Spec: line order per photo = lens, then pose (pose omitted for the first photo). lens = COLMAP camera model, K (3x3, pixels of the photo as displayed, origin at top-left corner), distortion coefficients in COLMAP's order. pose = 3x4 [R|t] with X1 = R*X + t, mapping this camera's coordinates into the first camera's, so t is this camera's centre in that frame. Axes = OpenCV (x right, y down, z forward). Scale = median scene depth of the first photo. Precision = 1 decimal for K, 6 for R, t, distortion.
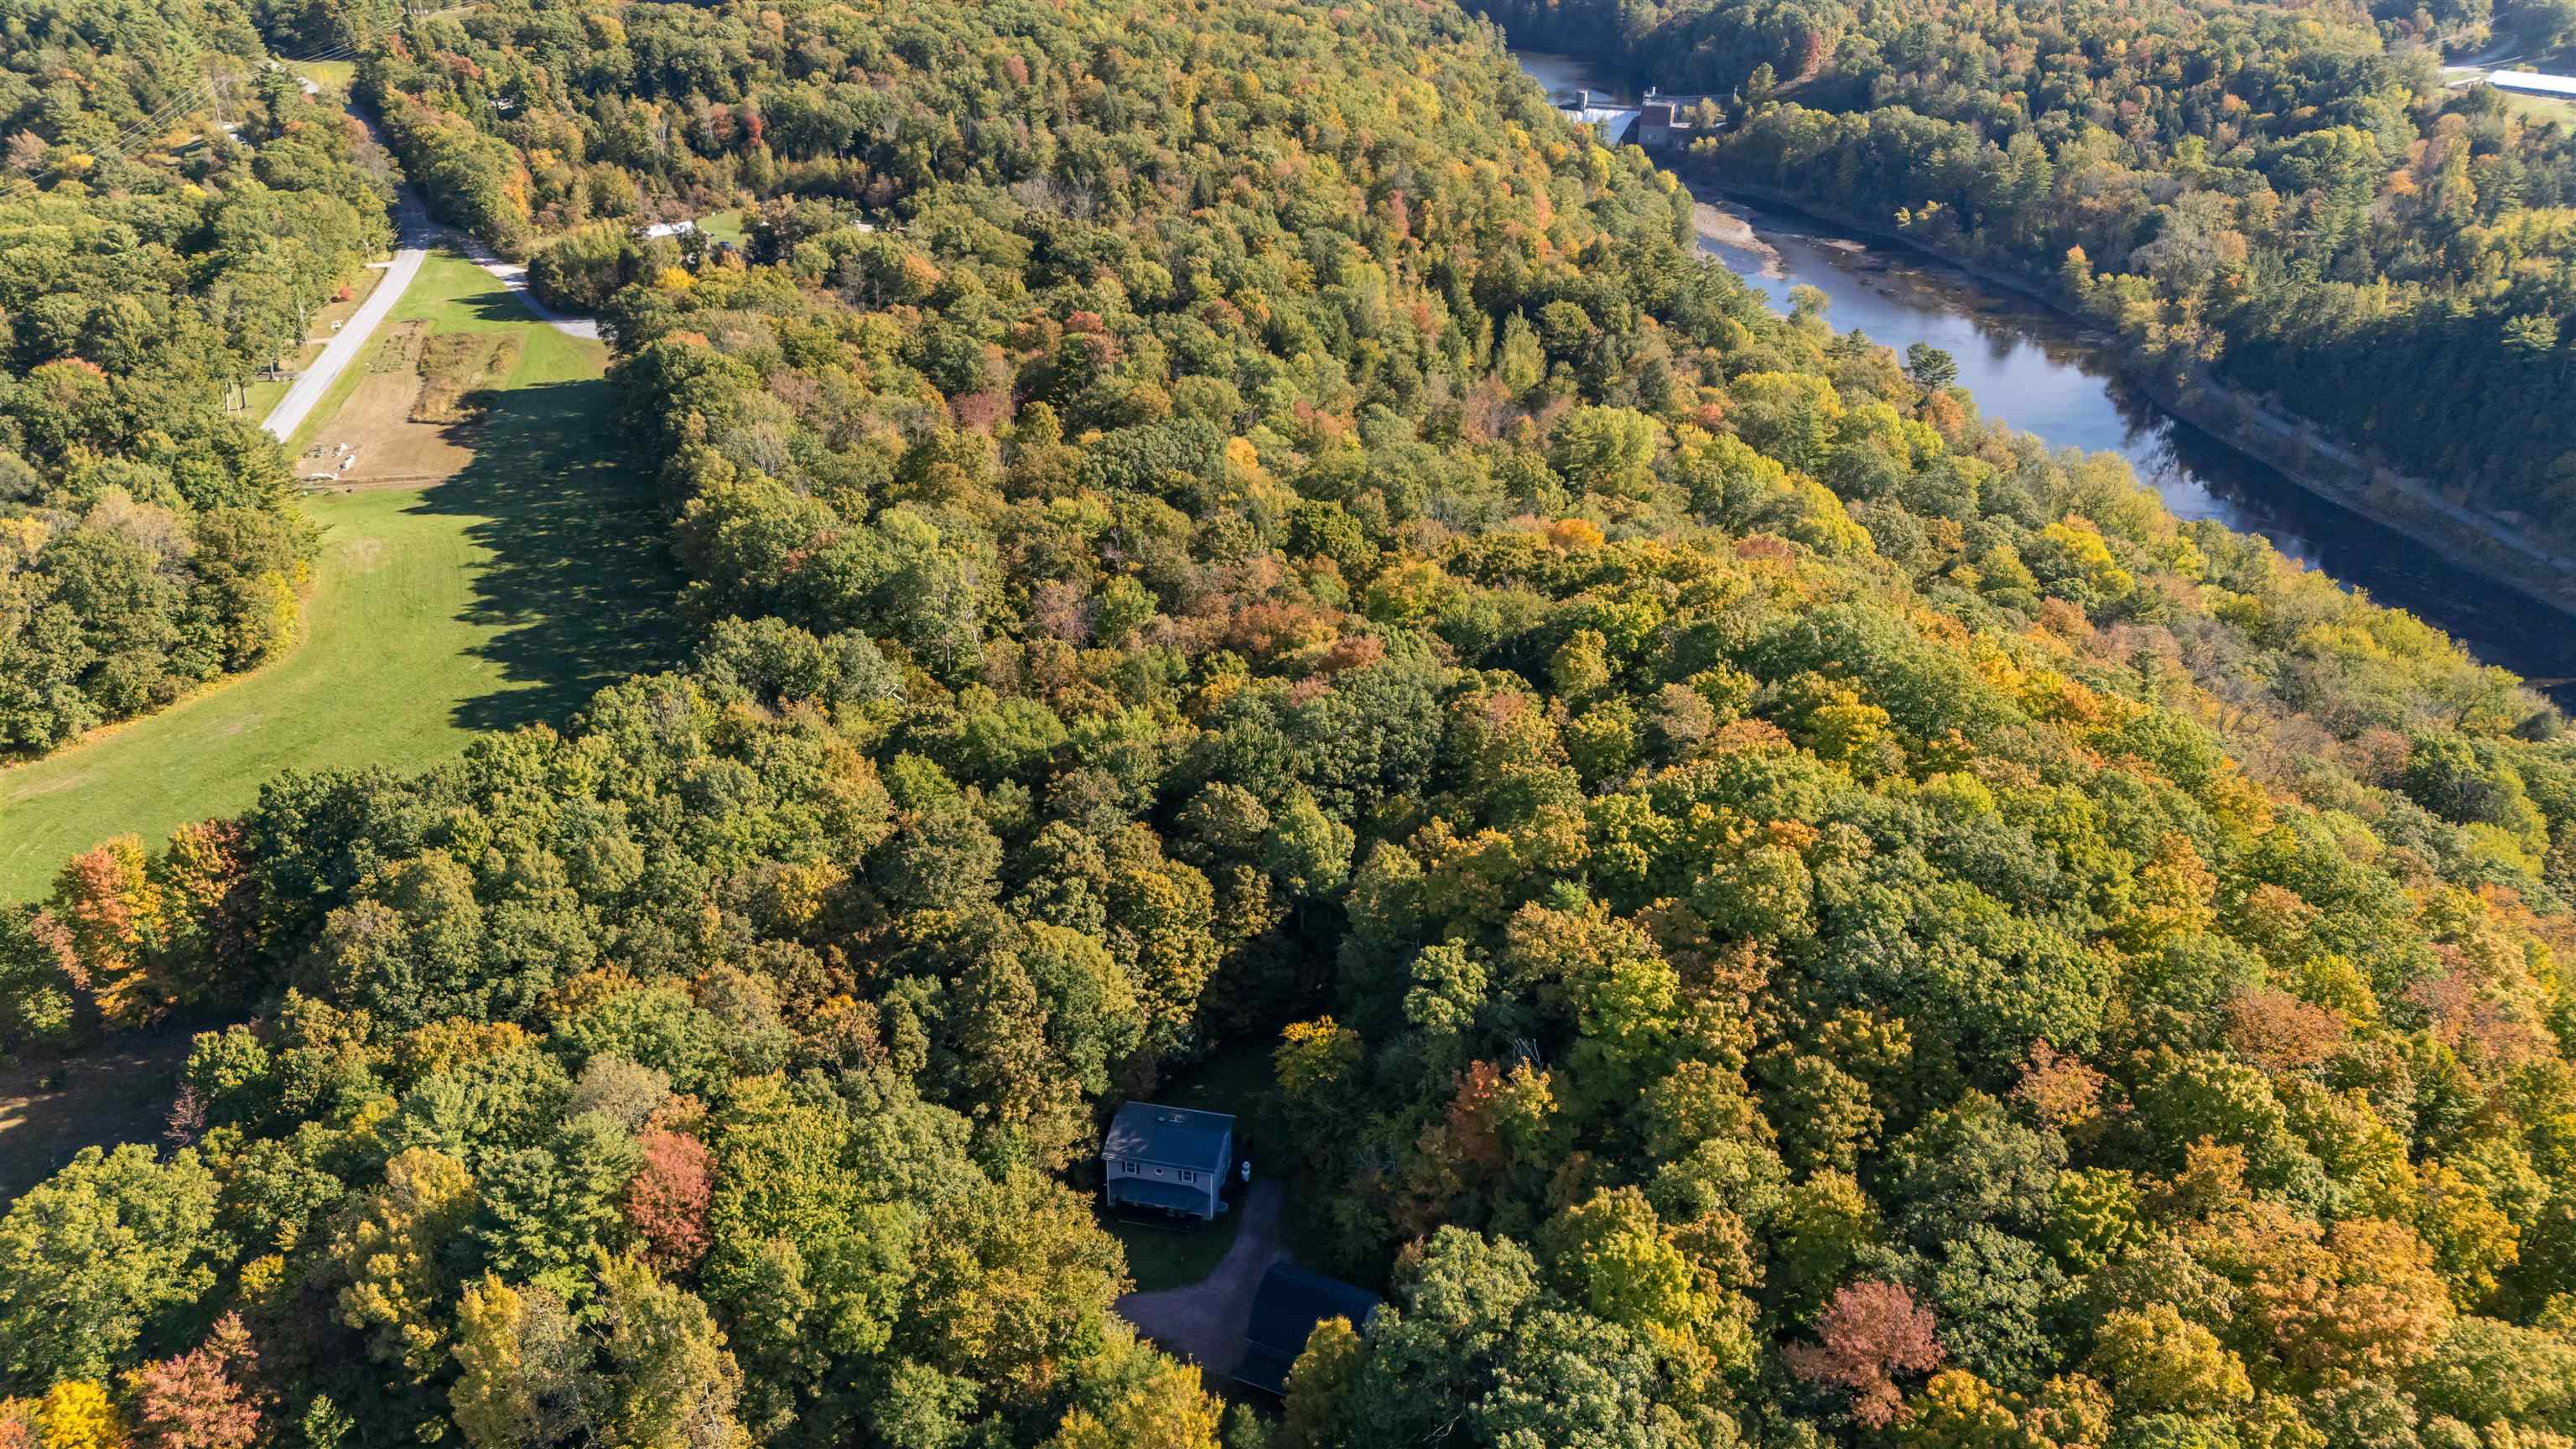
lens RADIAL K [[1884.0, 0, 1288.0], [0, 1884.0, 724.5], [0, 0, 1]] dist [0.121398, -0.113084]
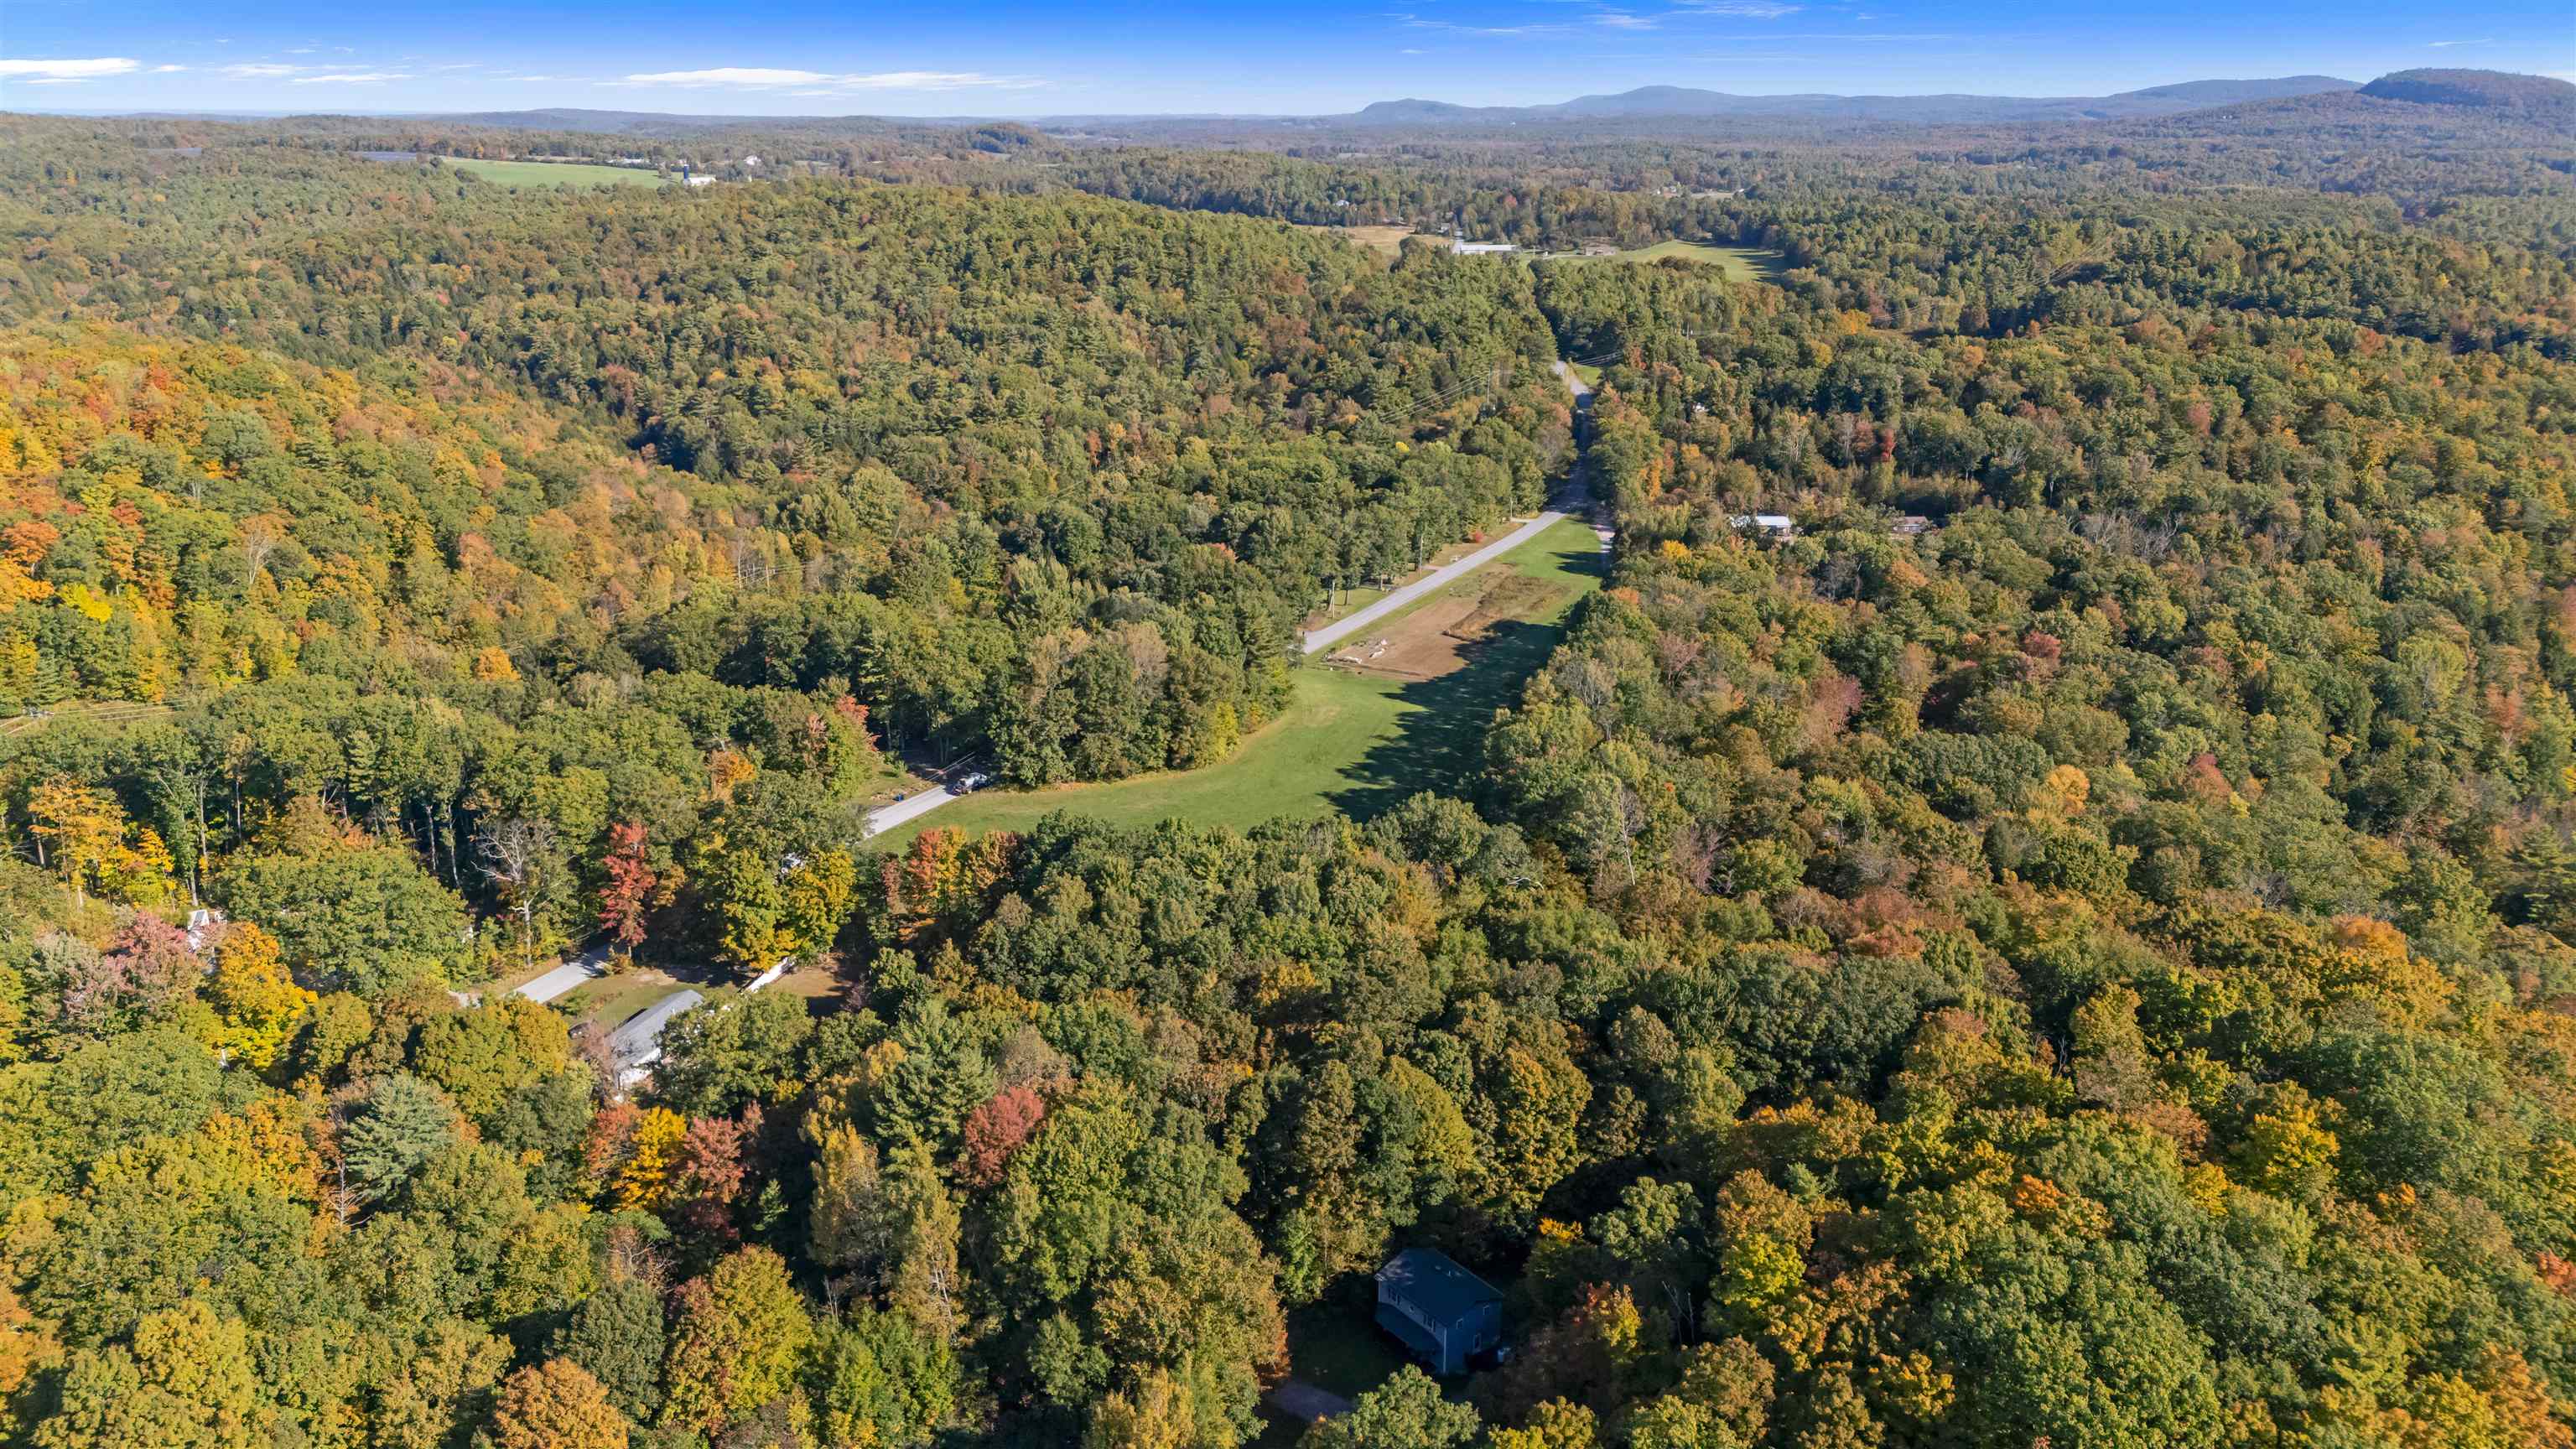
lens RADIAL K [[1884.0, 0, 1288.0], [0, 1884.0, 724.5], [0, 0, 1]] dist [0.121398, -0.113084]
pose [[0.776054, 0.195403, -0.599631, 0.394157], [-0.289774, 0.954964, -0.063835, 0.004693], [0.560152, 0.223297, 0.797727, 0.011850]]
